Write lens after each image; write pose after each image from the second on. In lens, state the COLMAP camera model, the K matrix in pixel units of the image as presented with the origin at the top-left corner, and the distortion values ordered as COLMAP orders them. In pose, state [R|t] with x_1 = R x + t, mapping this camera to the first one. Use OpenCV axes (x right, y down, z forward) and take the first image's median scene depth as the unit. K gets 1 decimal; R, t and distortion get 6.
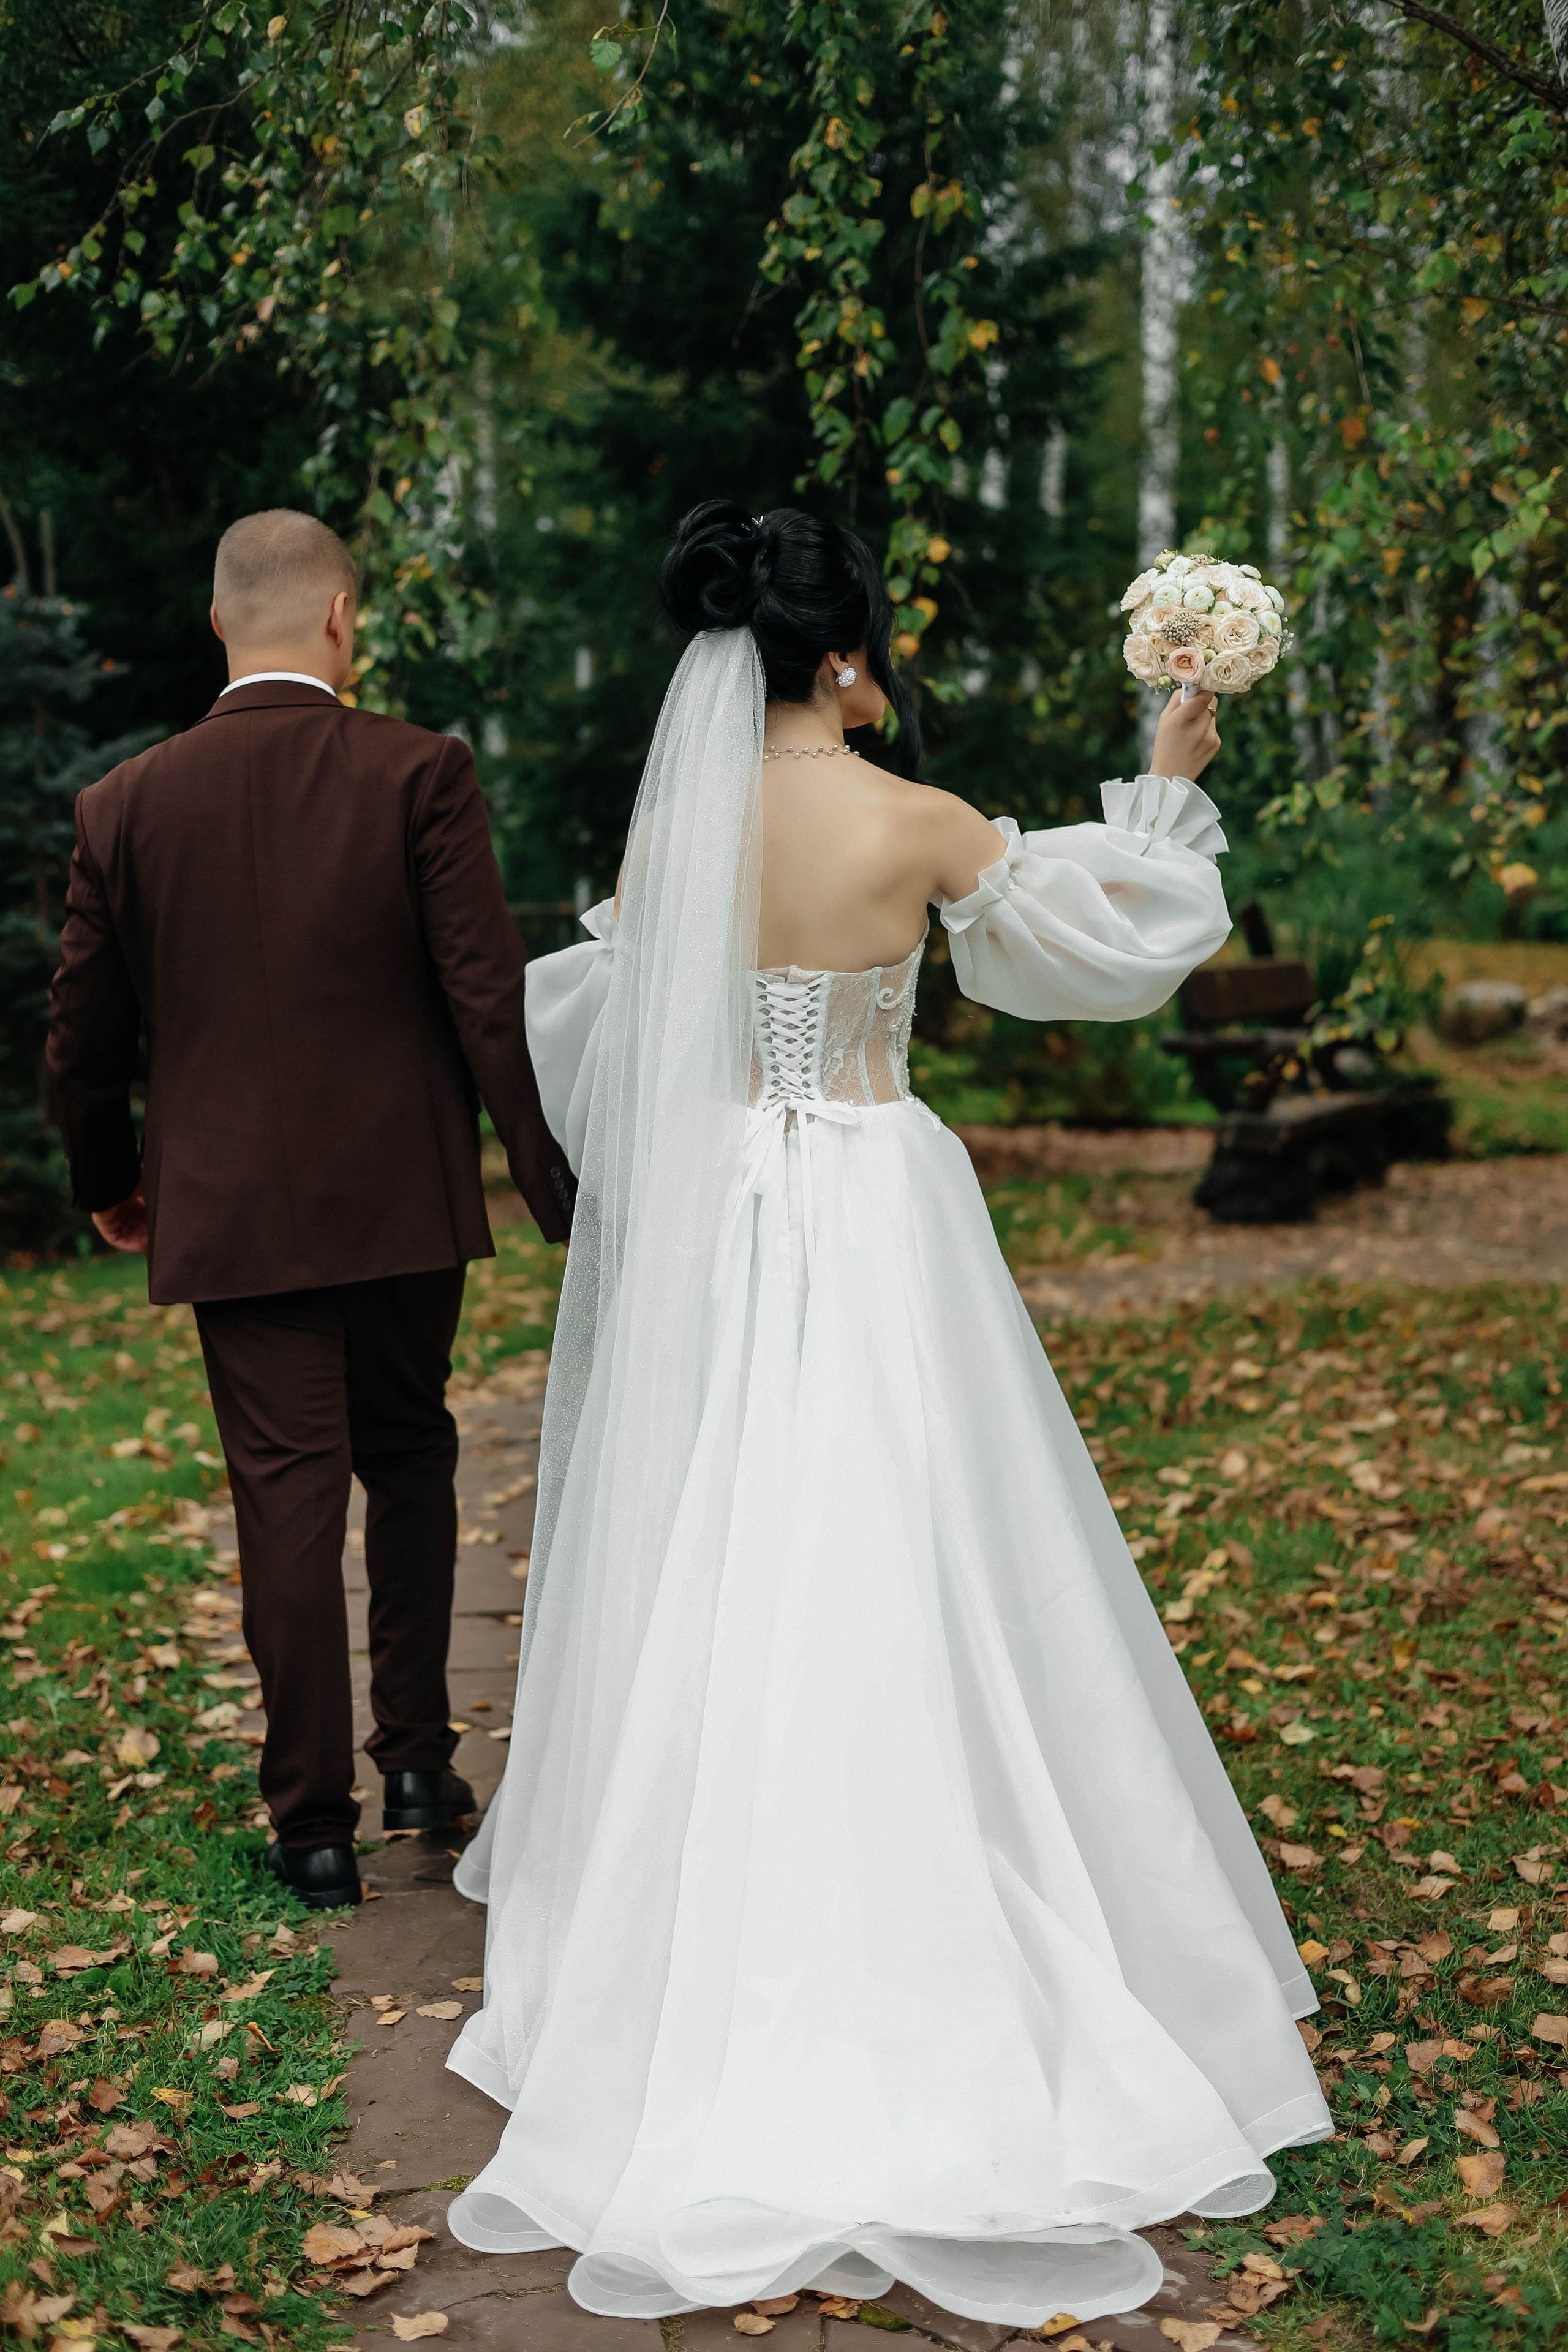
lens RADIAL K [[3316.1, 0, 806.6], [0, 3316.1, 1205.2], [0, 0, 1]] dist [0.000147, 0.008267]
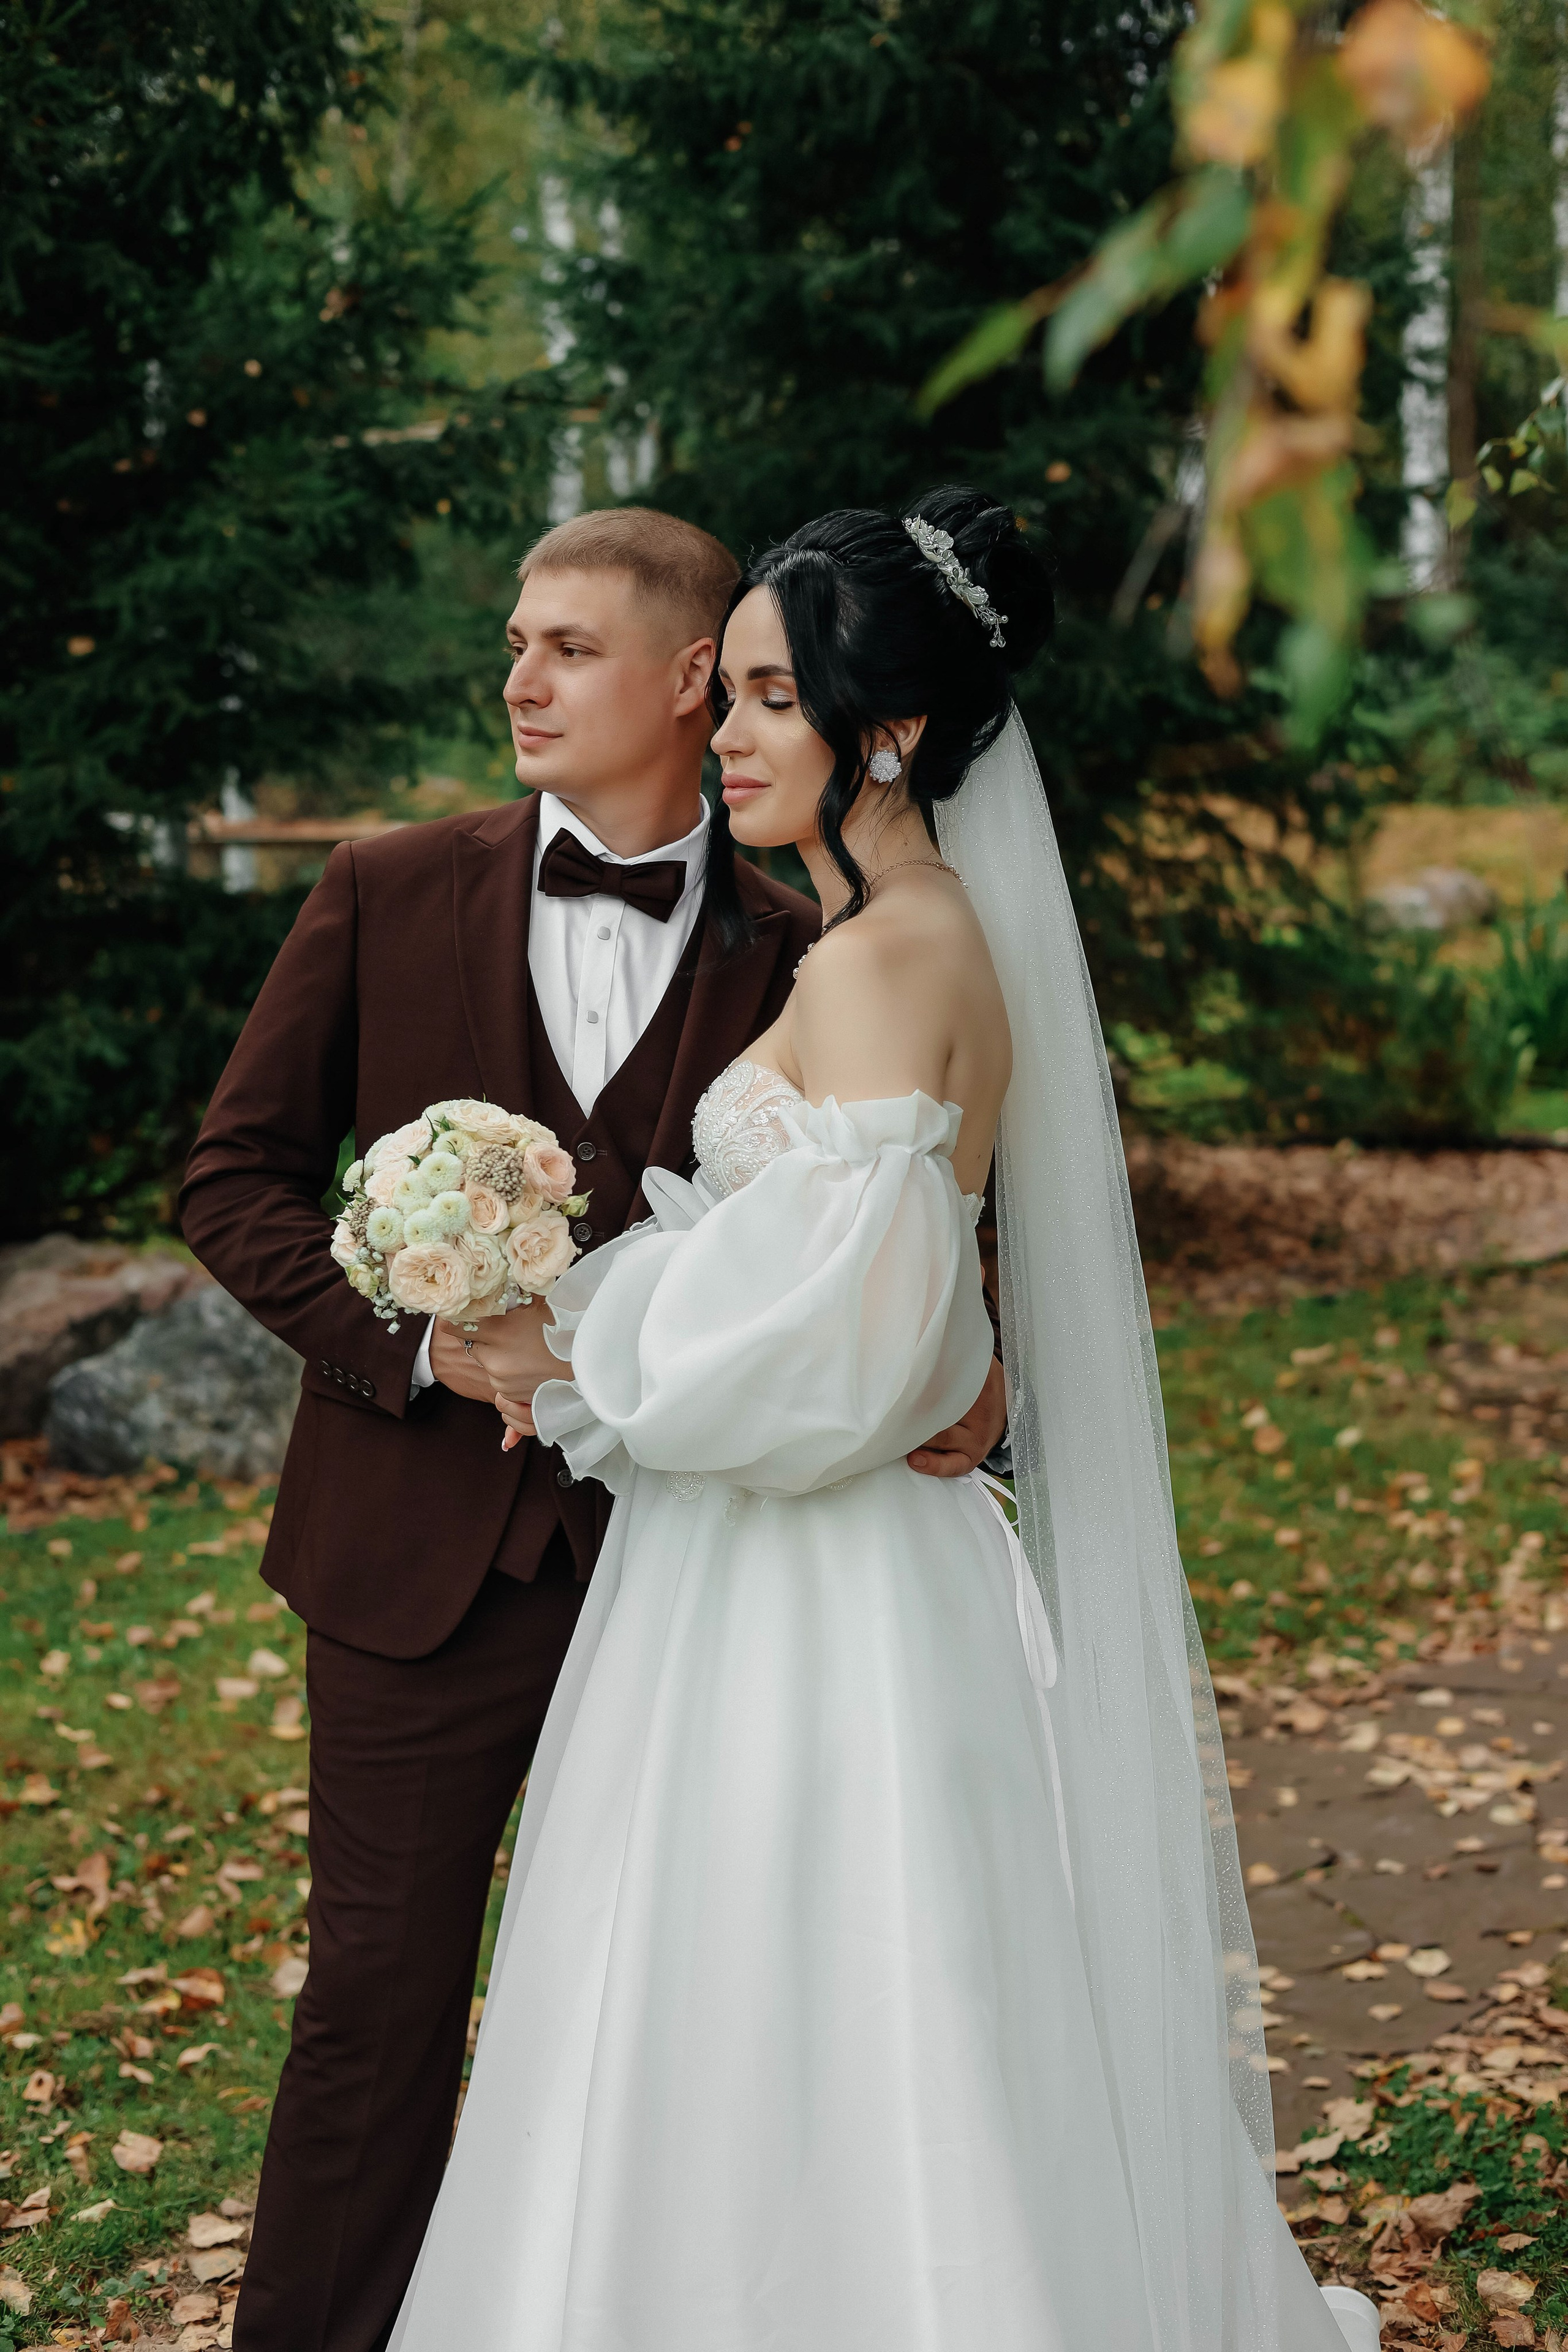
lens RADIAL K [[3243.3, 0, 784.0], [0, 3243.3, 1176.0], [0, 0, 1]] dist [-0.002209, -0.026949]
pose [[0.997702, -0.001503, -0.067736, 0.012183], [0.004764, 0.998836, 0.048006, -0.117084], [0.067585, -0.048219, 0.996548, 0.790470]]
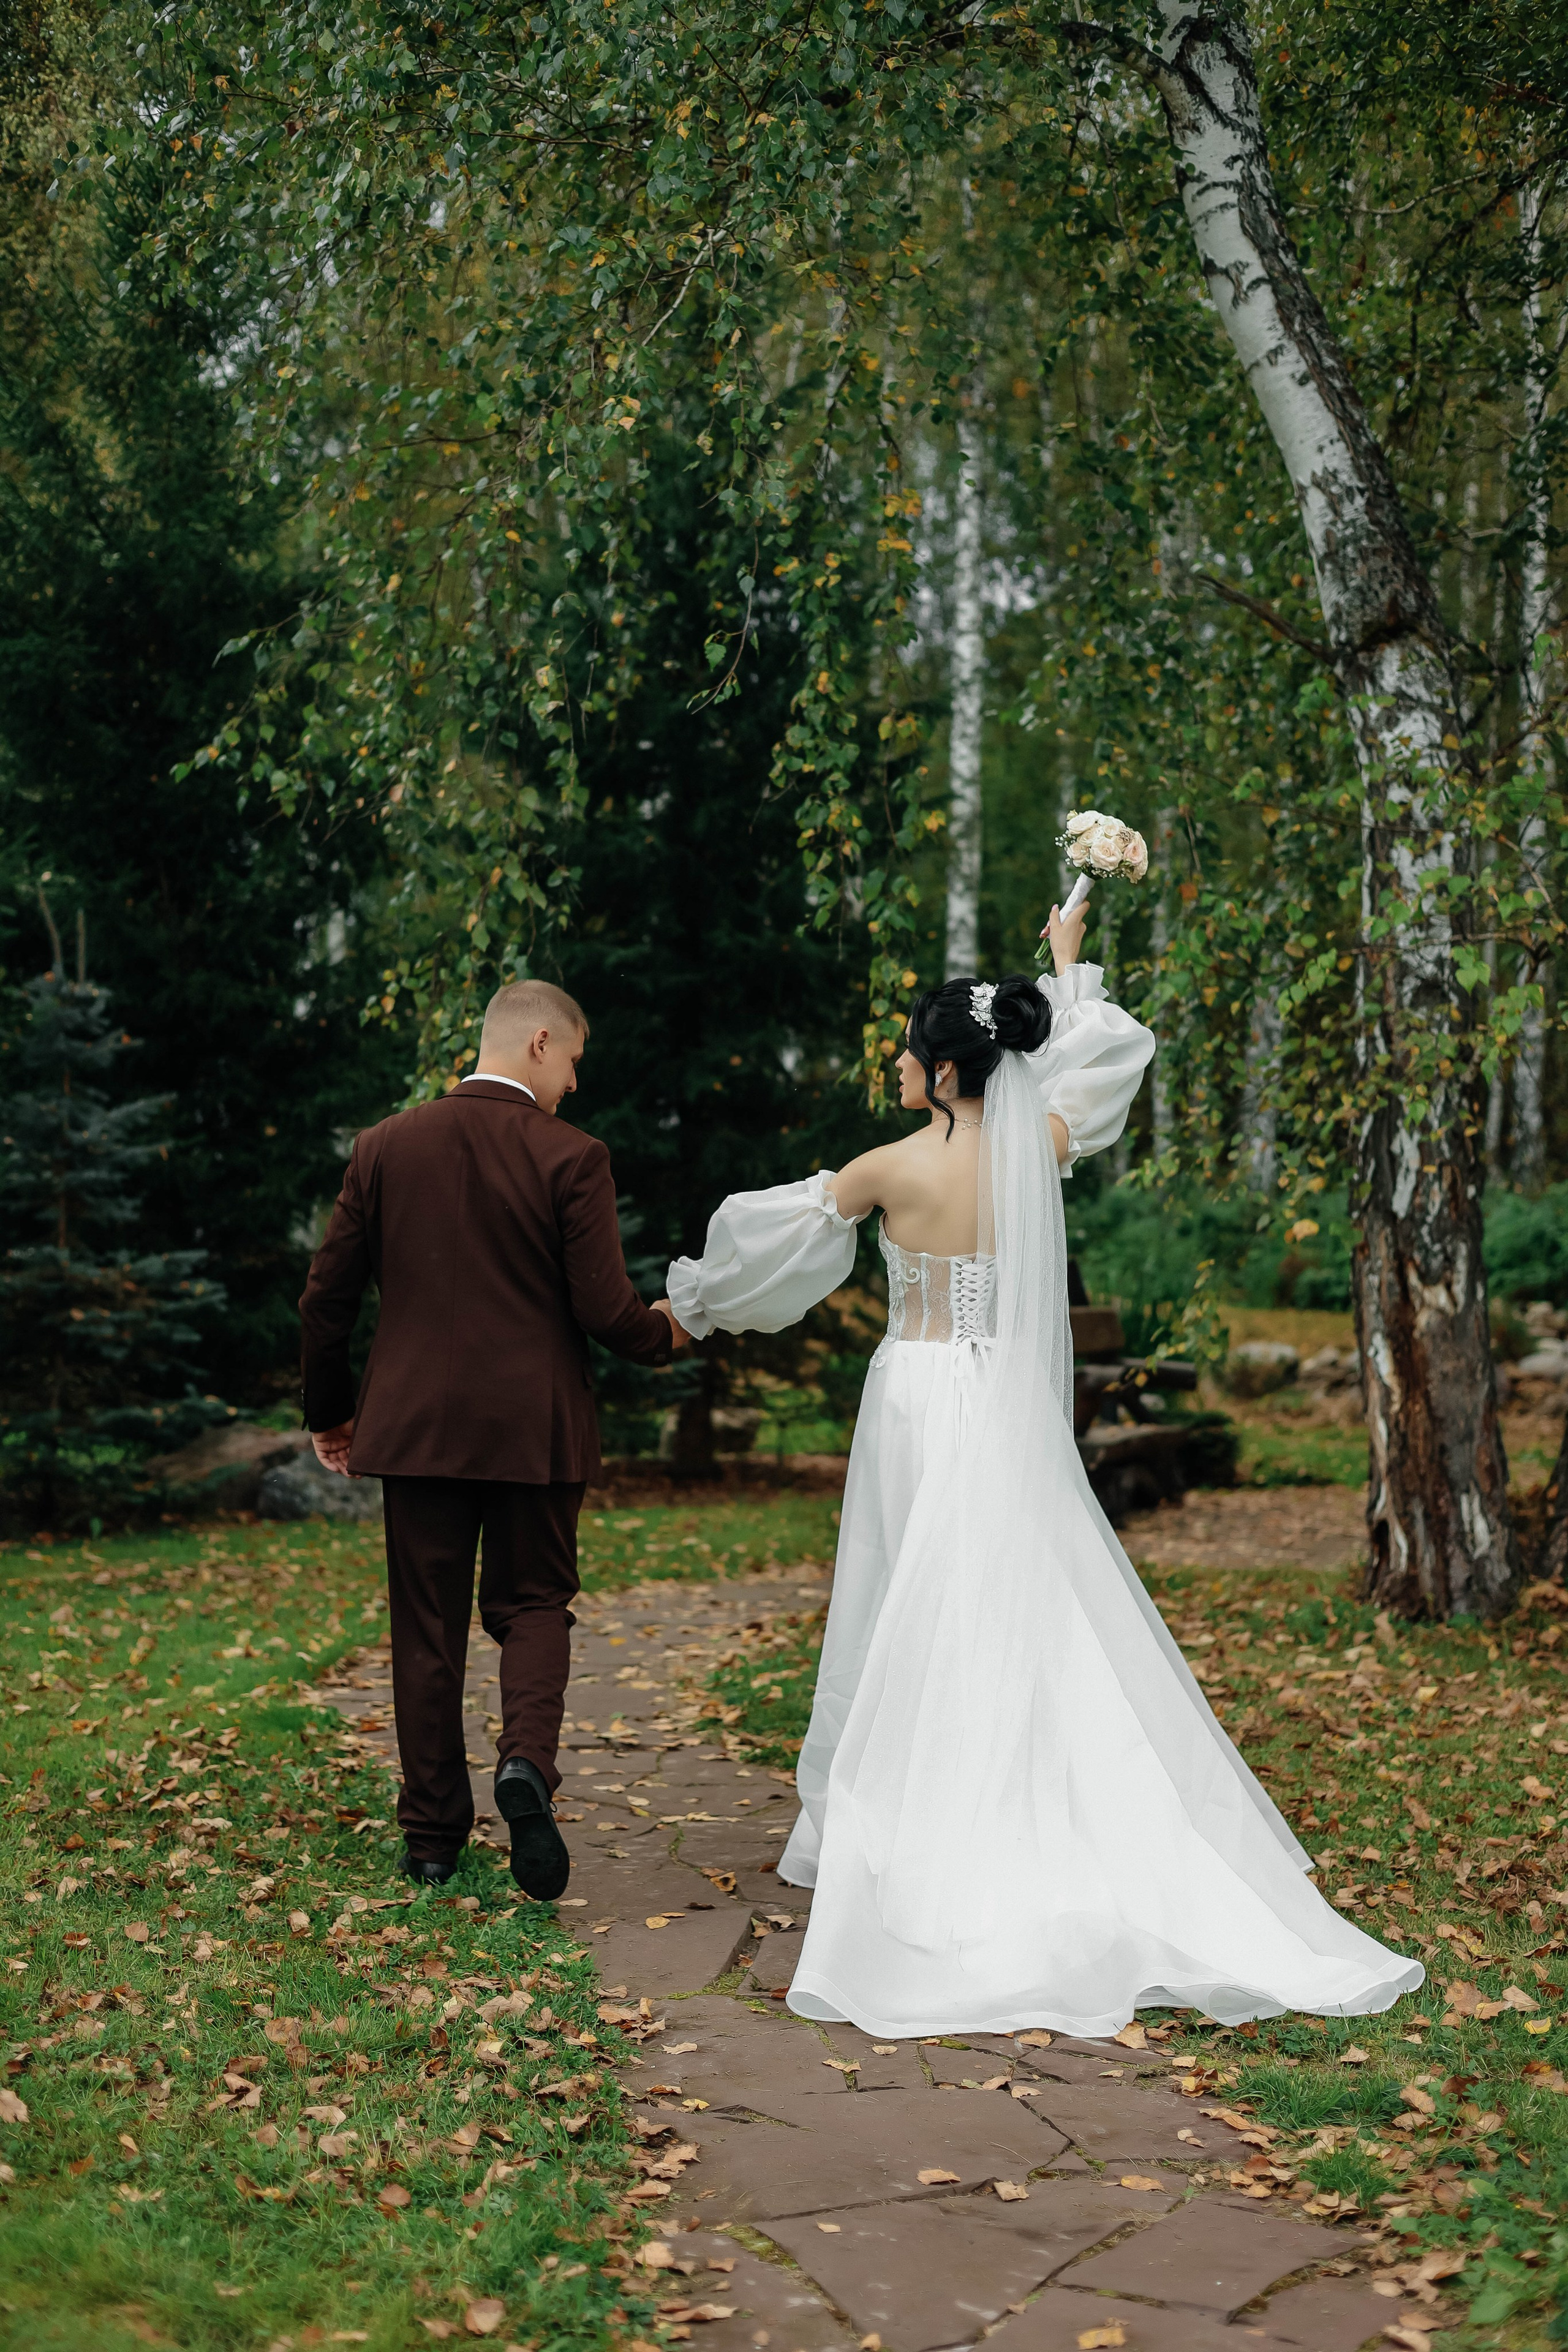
lens RADIAL K [[3335.4, 0, 814.3], [0, 3335.4, 1169.7], [0, 0, 1]] dist [0.066579, -0.336688]
pose [[0.997361, 0.019250, 0.070009, -0.075678], [-0.010590, 0.992470, -0.122028, 0.043566], [-0.071831, 0.120964, 0.990055, -0.318411]]
